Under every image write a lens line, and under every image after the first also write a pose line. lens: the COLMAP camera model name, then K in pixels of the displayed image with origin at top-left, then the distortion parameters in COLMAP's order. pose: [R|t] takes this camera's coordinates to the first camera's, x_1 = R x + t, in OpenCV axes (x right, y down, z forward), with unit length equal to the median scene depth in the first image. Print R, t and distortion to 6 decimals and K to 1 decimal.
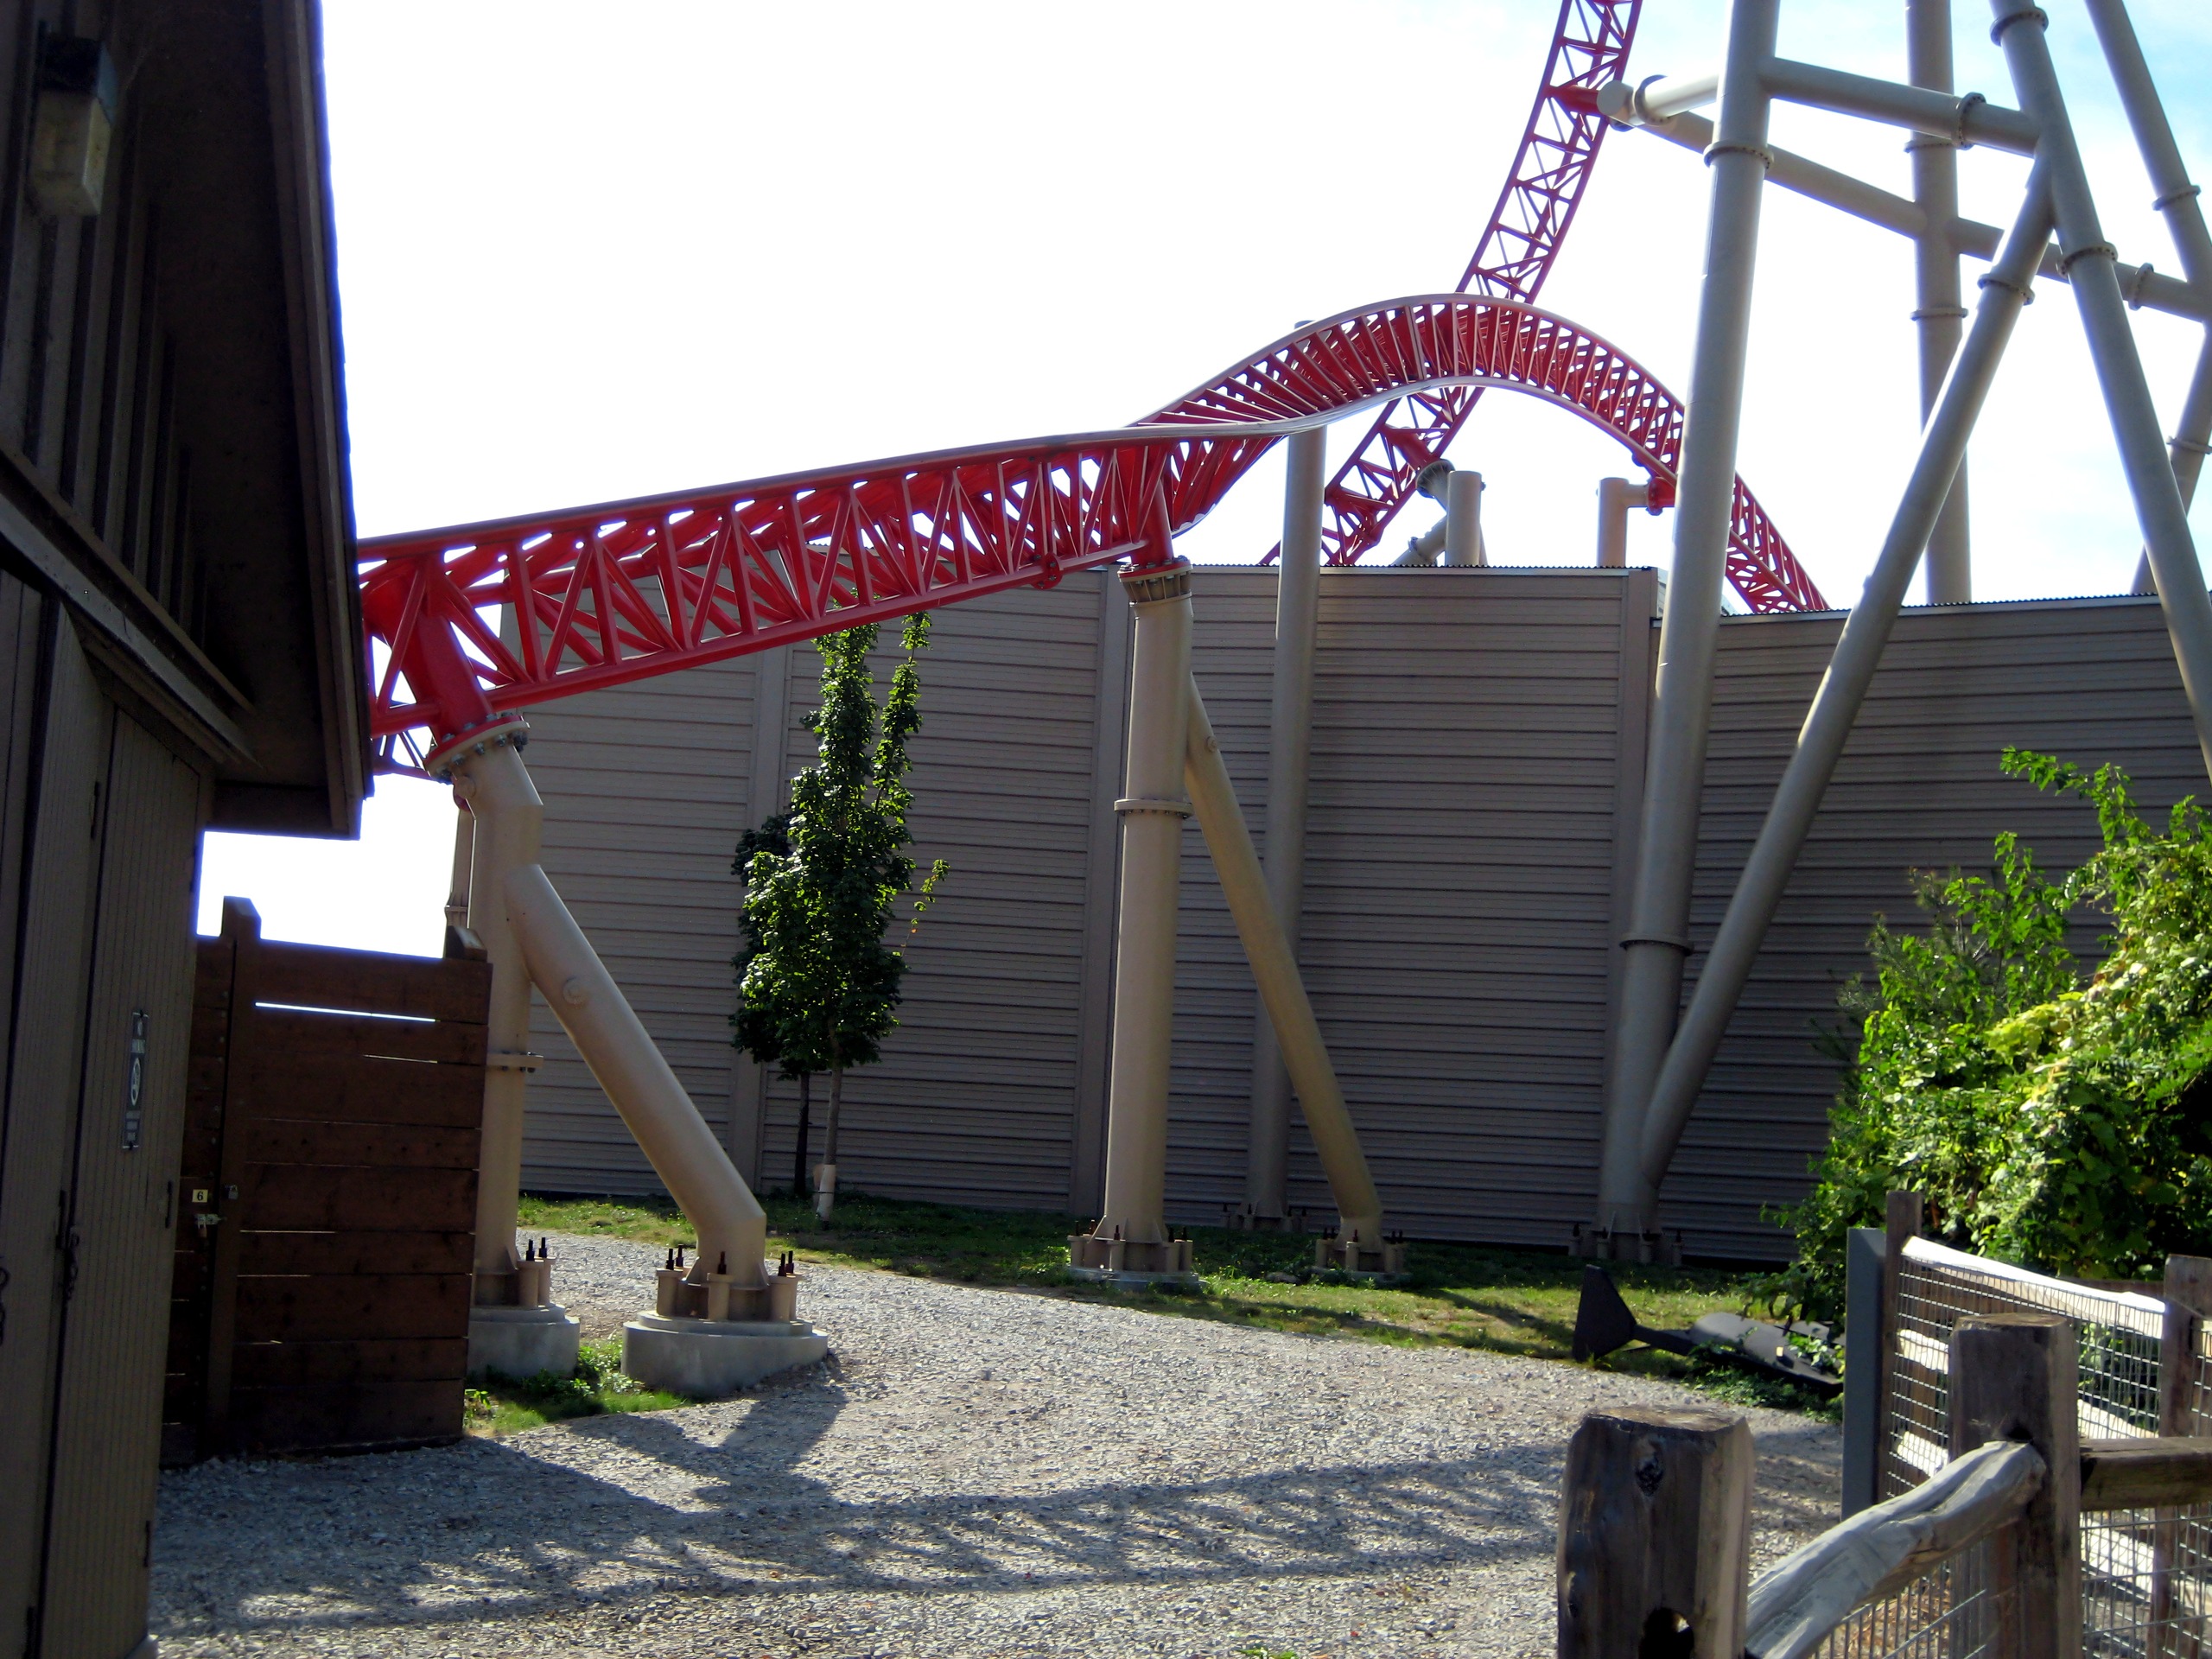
lens RADIAL K [[3084.3, 0, 1101.0], [0, 3084.3, 837.2], [0, 0, 1]] dist [-0.112151, 0.154551]
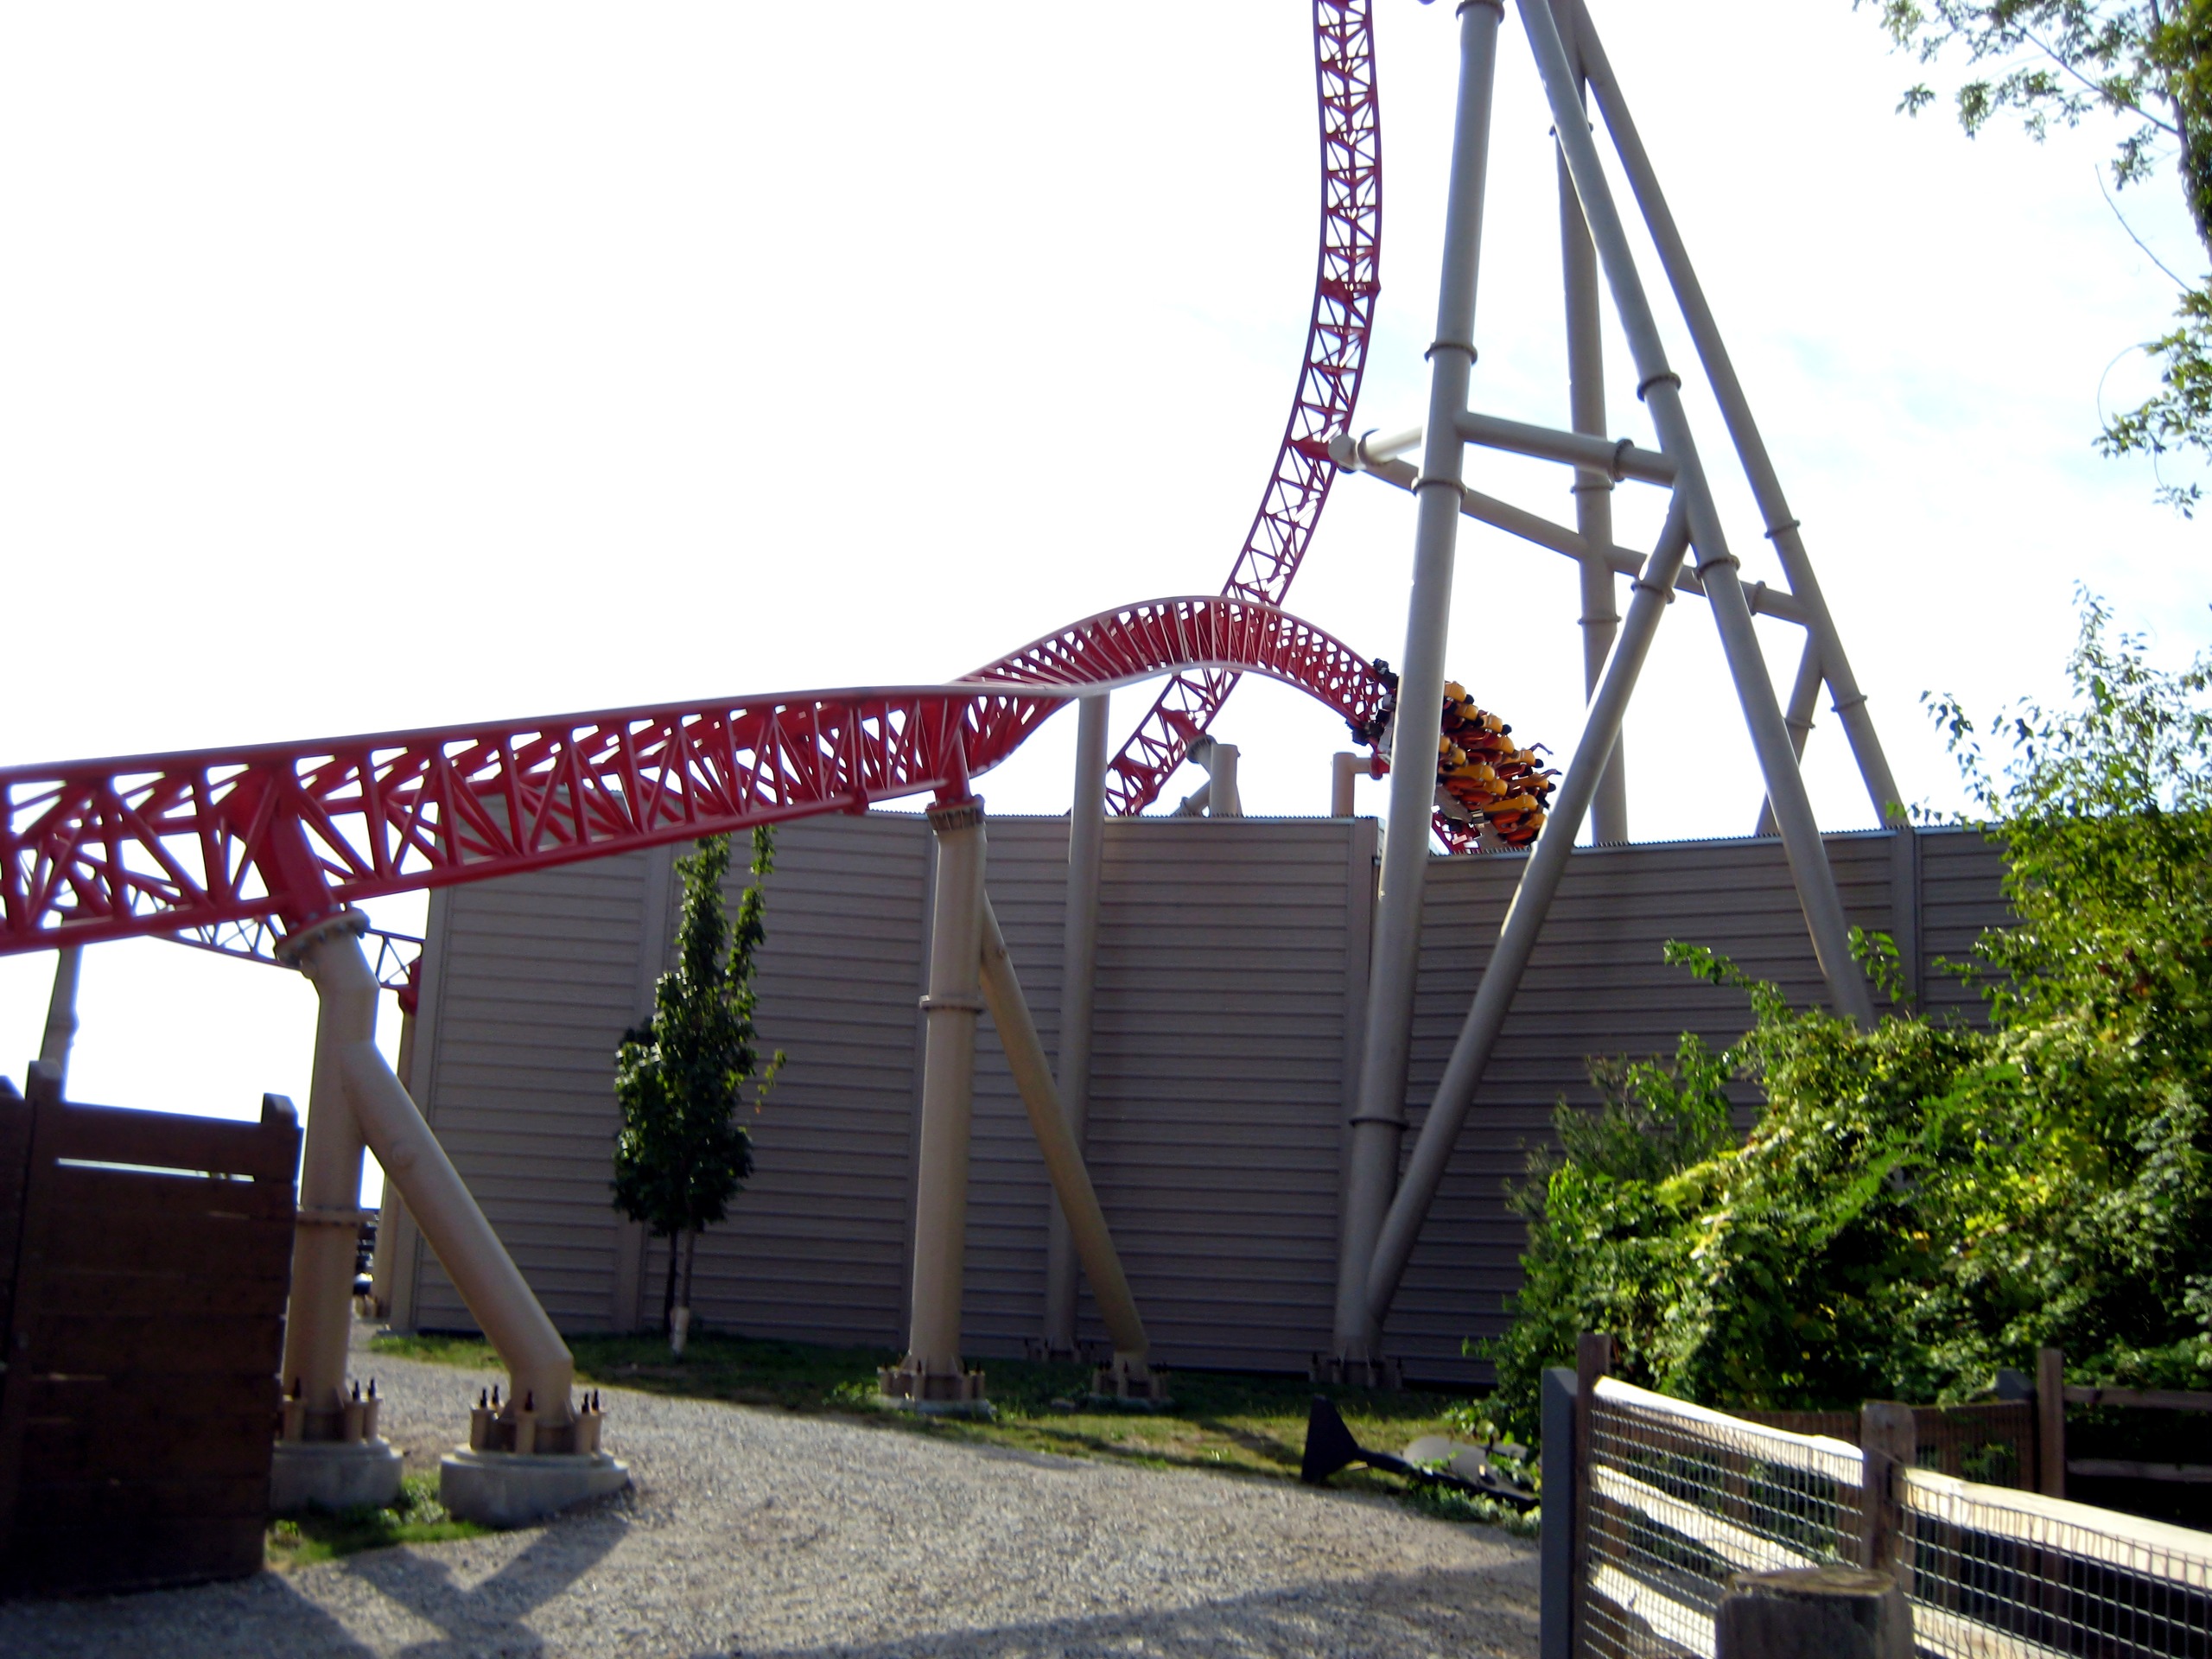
lens RADIAL K [[2355.0, 0, 1112.5], [0, 2355.0, 852.6], [0, 0, 1]] dist [-0.142534, 0.195582]
pose [[0.998021, 0.004160, 0.062751, 0.017341], [0.001120, 0.996475, -0.083880, 0.006620], [-0.062879, 0.083784, 0.994498, 0.075579]]
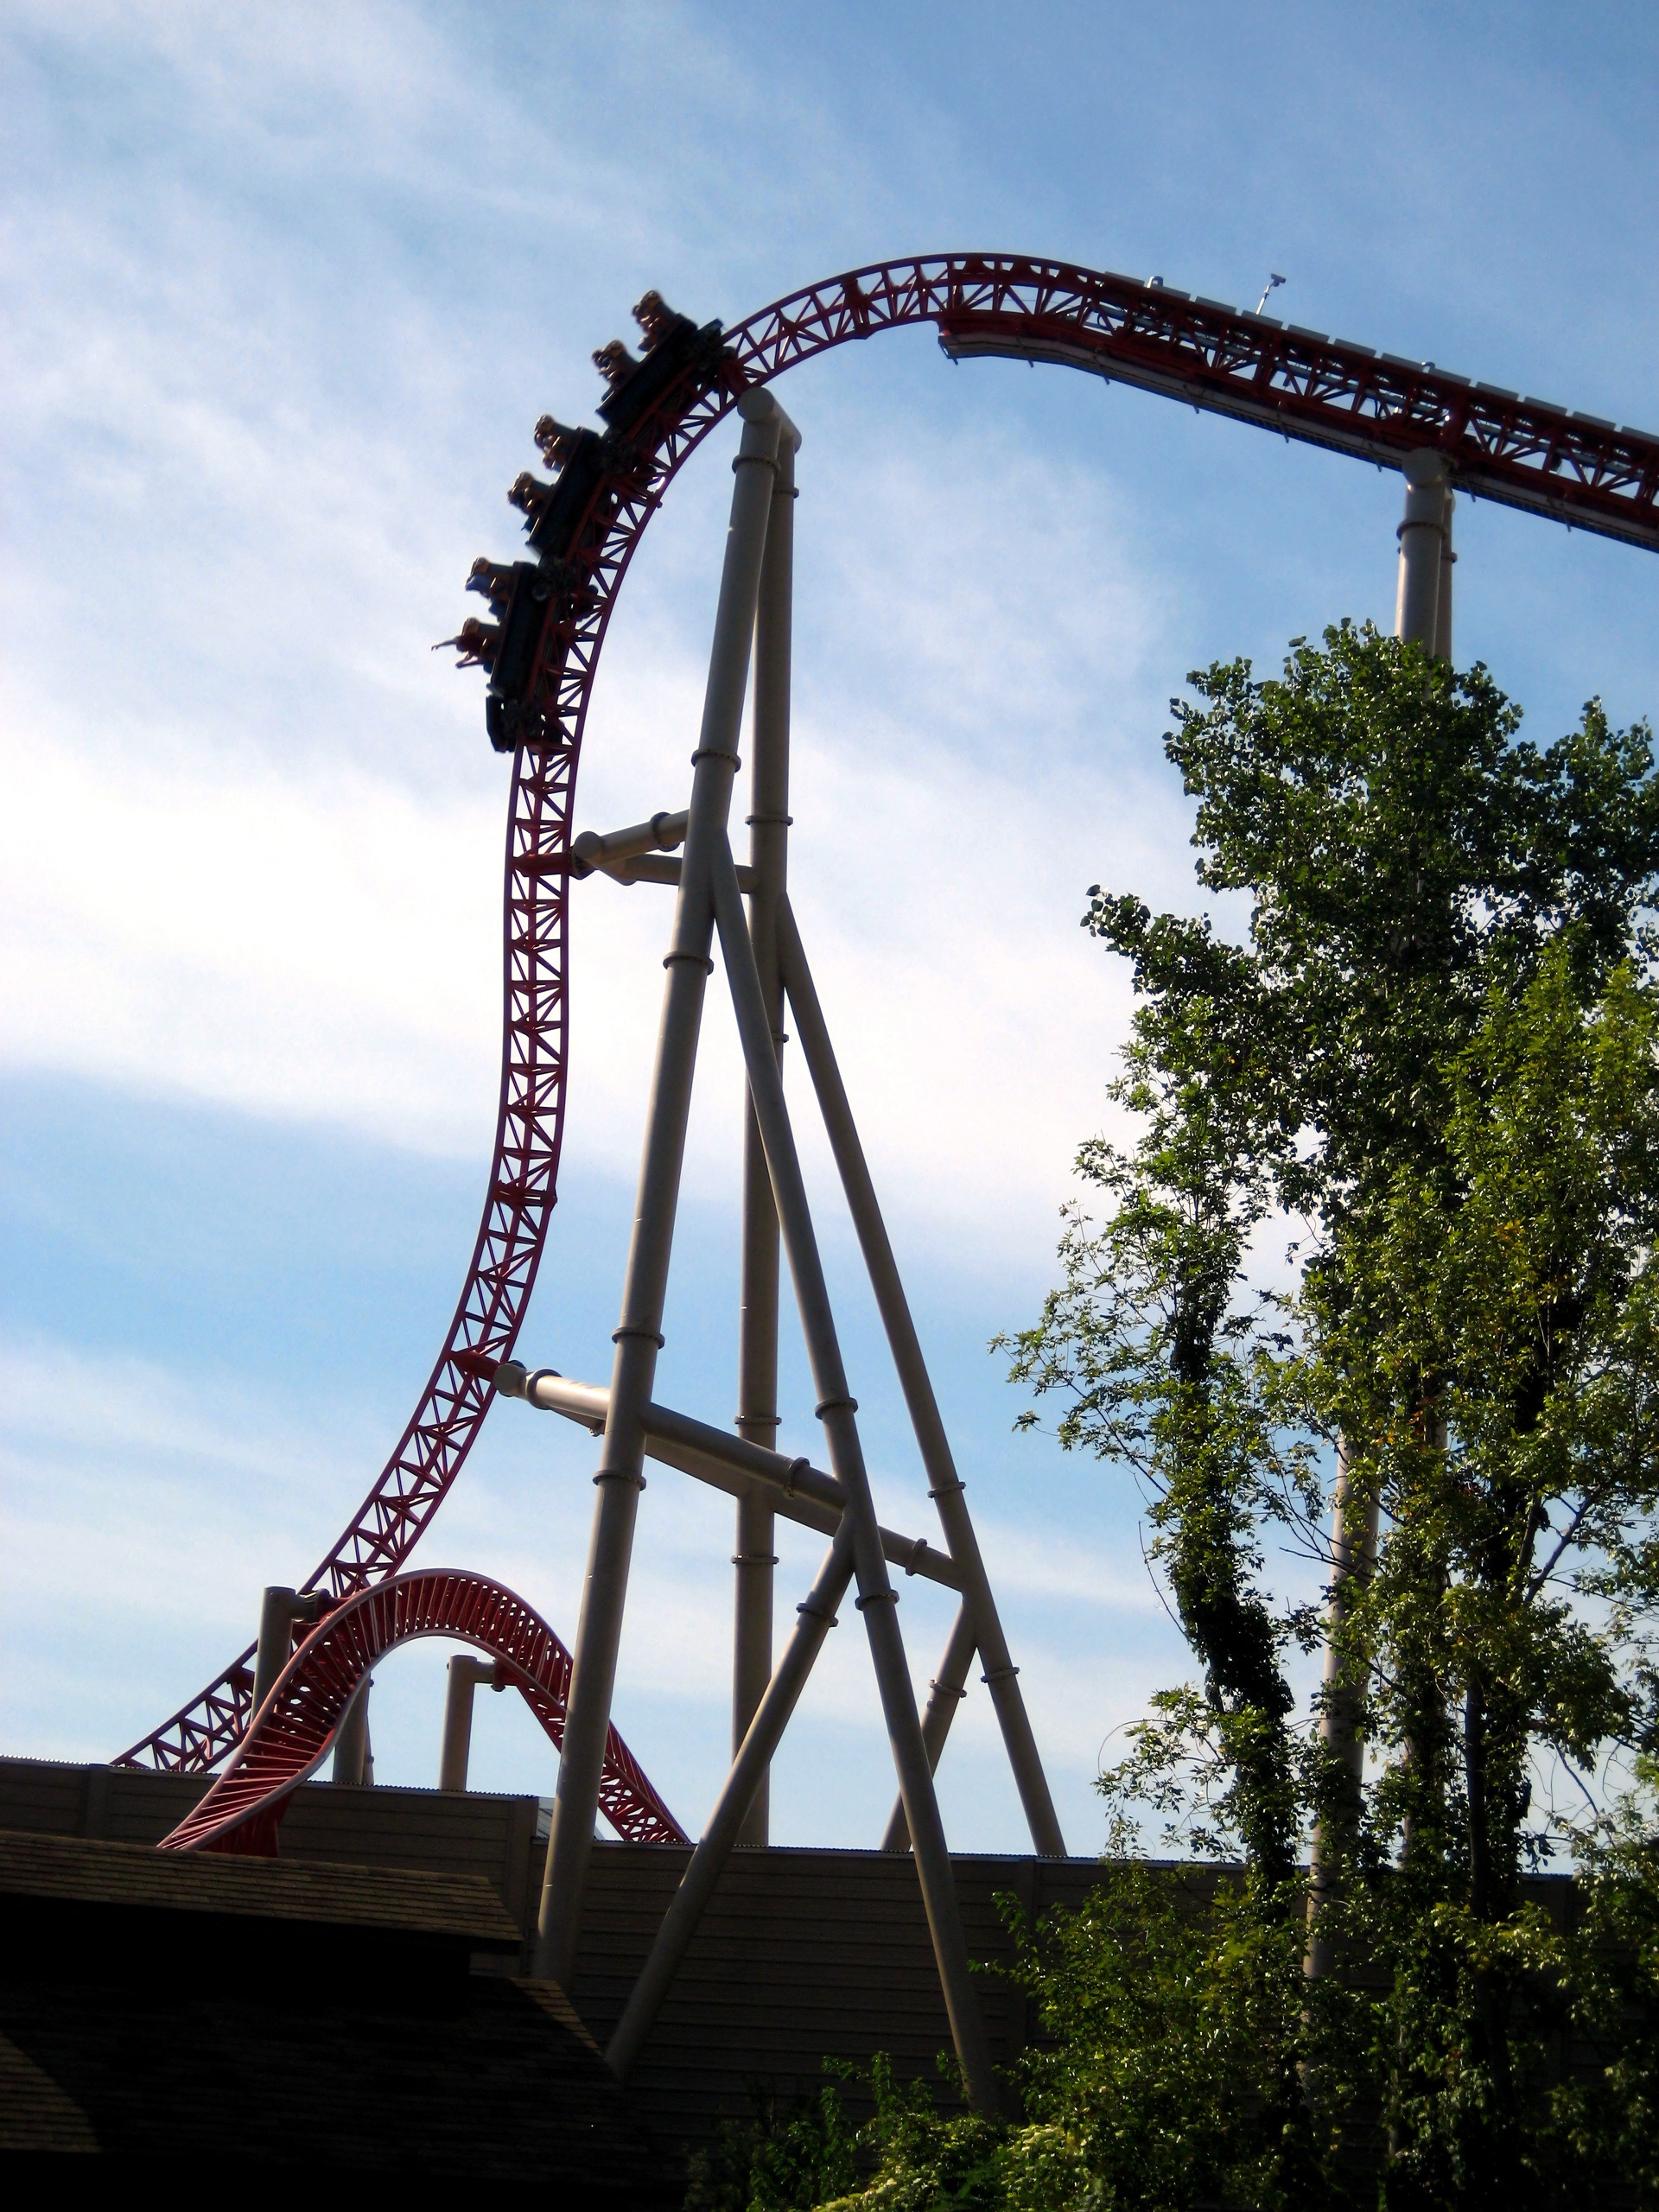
lens RADIAL K [[4587.3, 0, 829.5], [0, 4587.3, 1106.0], [0, 0, 1]] dist [-0.045478, -0.361548]
pose [[0.950074, 0.084105, 0.300477, -0.331601], [-0.042545, 0.988912, -0.142279, -0.117837], [-0.309111, 0.122392, 0.943117, -0.956649]]
